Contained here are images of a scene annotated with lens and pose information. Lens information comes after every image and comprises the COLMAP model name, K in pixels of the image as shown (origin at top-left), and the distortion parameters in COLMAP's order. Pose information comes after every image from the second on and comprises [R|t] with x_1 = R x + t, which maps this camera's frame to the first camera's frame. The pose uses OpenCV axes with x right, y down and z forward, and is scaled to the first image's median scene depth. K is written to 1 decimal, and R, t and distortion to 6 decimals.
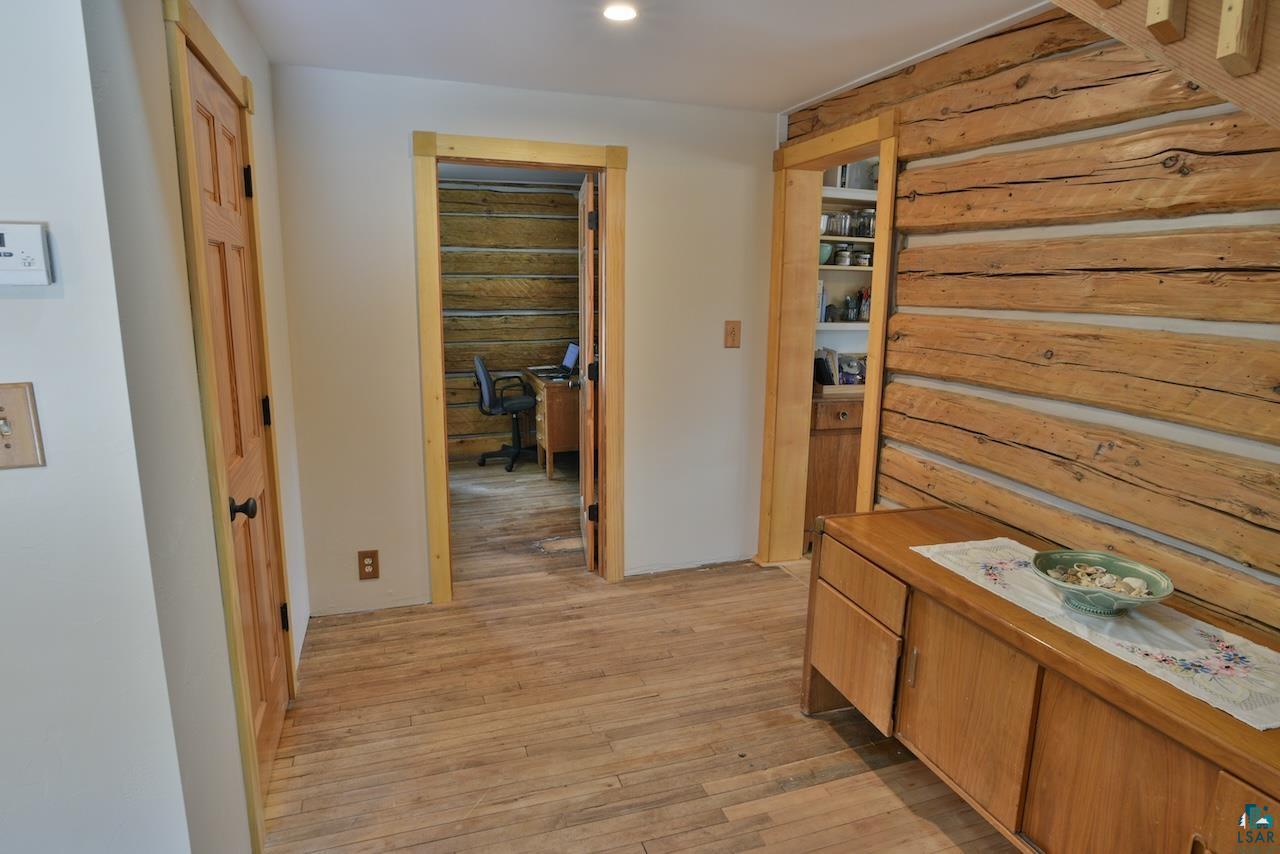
lens RADIAL K [[735.2, 0, 640.0], [0, 735.2, 427.0], [0, 0, 1]] dist [-0.029511, 0.000293]
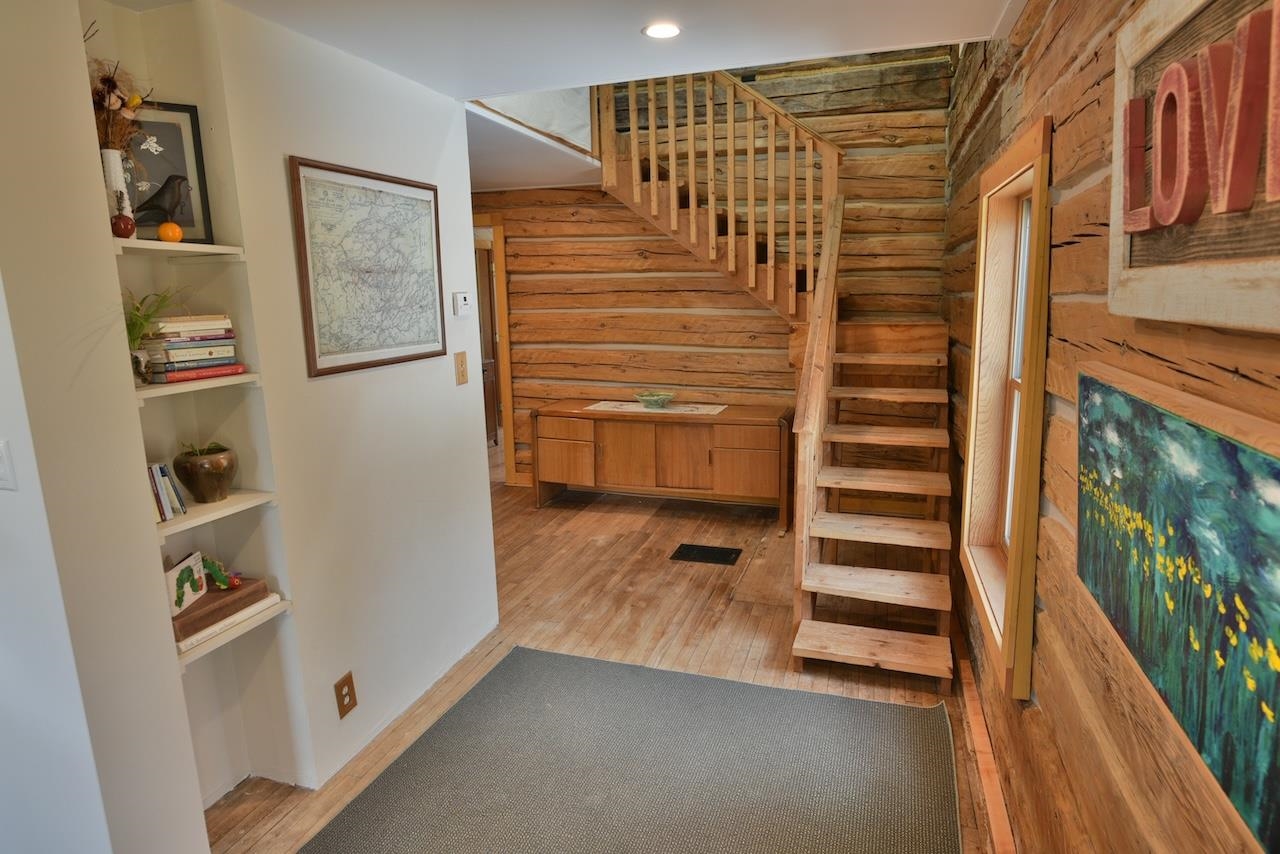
lens RADIAL K [[735.2, 0, 640.0], [0, 735.2, 427.0], [0, 0, 1]] dist [-0.029511, 0.000293]
pose [[0.596427, -0.170486, 0.784353, -1.367125], [0.175535, 0.981233, 0.079802, 0.061759], [-0.783238, 0.090086, 0.615161, -0.600209]]
